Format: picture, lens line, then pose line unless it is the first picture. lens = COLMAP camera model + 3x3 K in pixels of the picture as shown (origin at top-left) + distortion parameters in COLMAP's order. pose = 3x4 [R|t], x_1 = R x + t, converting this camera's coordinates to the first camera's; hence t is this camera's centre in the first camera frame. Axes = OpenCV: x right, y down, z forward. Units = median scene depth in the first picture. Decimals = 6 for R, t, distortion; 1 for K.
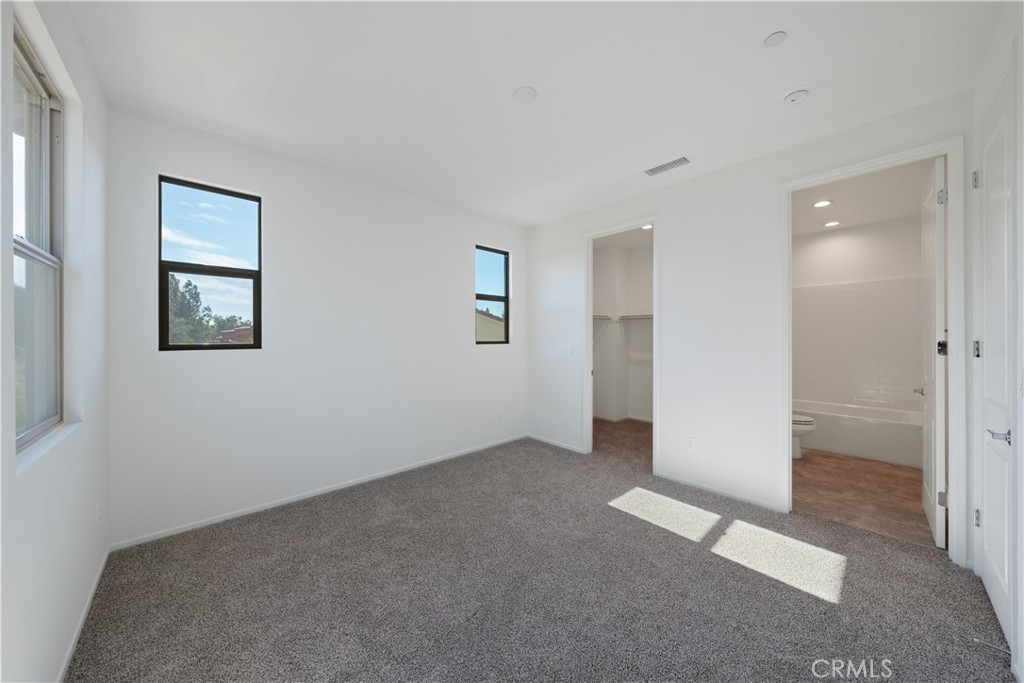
lens RADIAL K [[353.2, 0, 513.8], [0, 353.2, 336.3], [0, 0, 1]] dist [-0.000599, -0.000180]
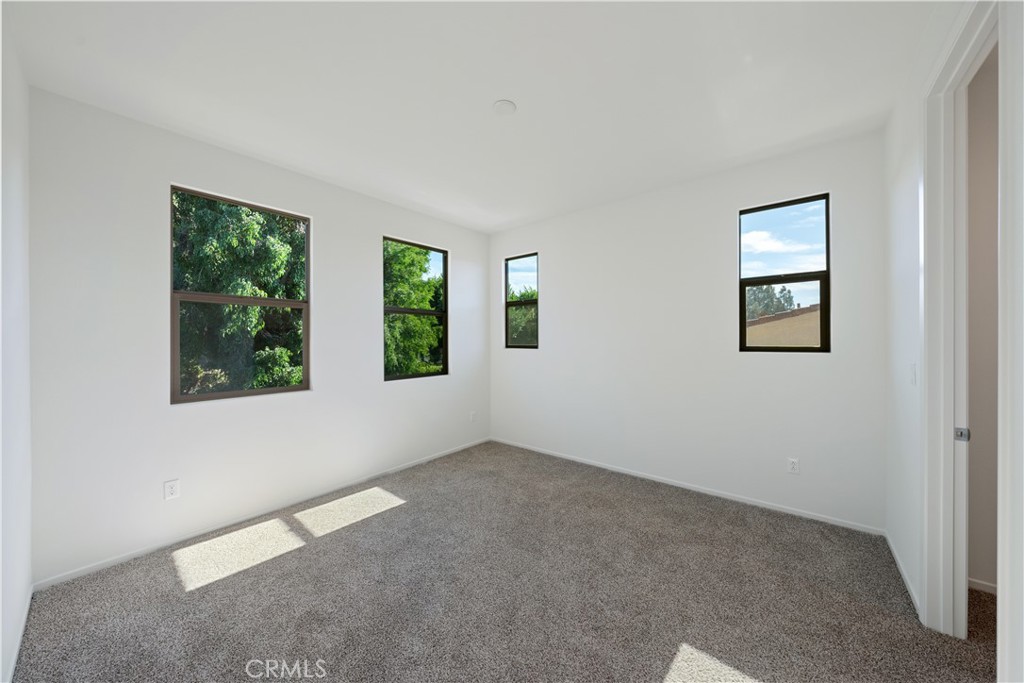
lens RADIAL K [[345.1, 0, 513.7], [0, 345.1, 359.4], [0, 0, 1]] dist [-0.000310, -0.000052]
pose [[0.135019, 0.057633, -0.989165, 0.473596], [0.005539, 0.998247, 0.058918, -0.002868], [0.990827, -0.013434, 0.134463, 0.431596]]
